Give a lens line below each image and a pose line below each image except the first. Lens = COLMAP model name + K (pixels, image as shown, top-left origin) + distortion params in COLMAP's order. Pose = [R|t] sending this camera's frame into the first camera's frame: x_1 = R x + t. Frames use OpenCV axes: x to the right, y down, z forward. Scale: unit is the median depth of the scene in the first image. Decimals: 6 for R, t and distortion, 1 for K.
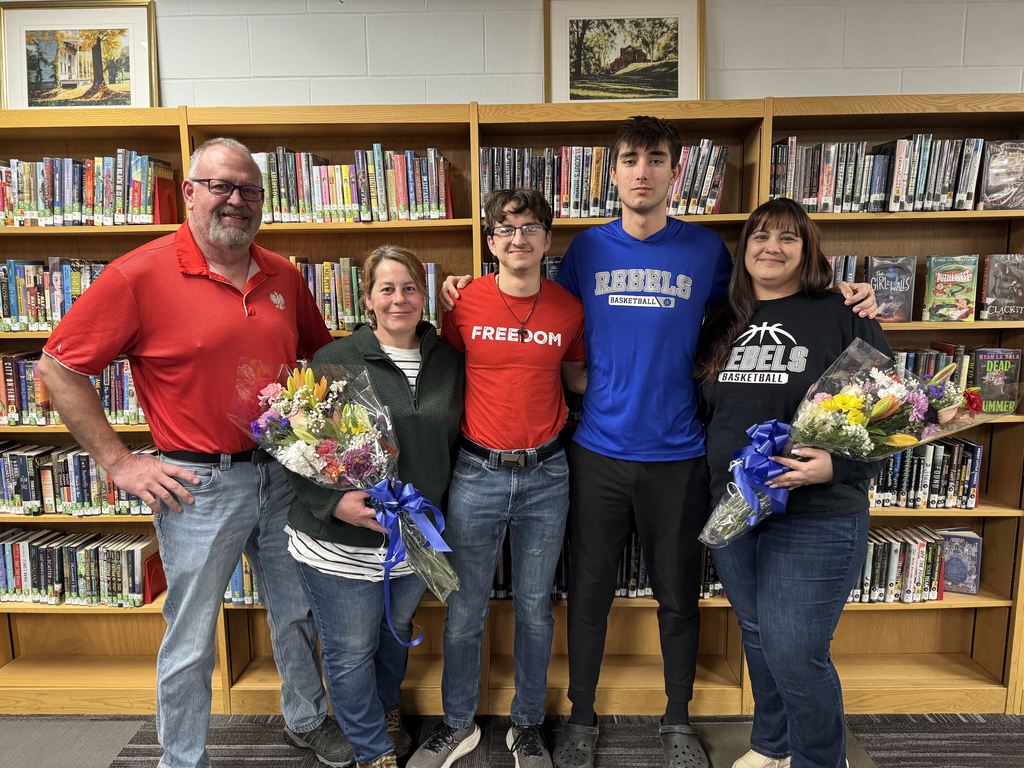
lens RADIAL K [[711.8, 0, 506.6], [0, 711.8, 389.2], [0, 0, 1]] dist [0.007362, -0.020072]
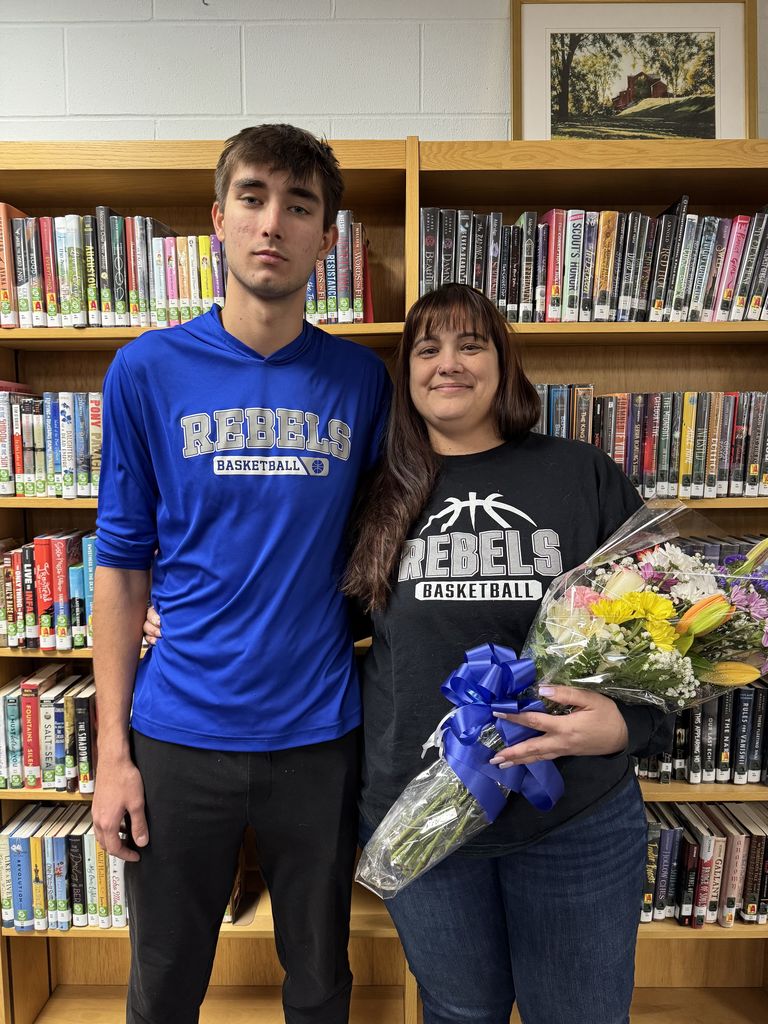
lens RADIAL K [[711.8, 0, 383.2], [0, 711.8, 517.6], [0, 0, 1]] dist [0.007362, -0.020072]
pose [[0.999909, 0.008246, 0.010715, -0.072556], [-0.007743, 0.998905, -0.046133, -0.039175], [-0.011083, 0.046045, 0.998878, 0.376504]]
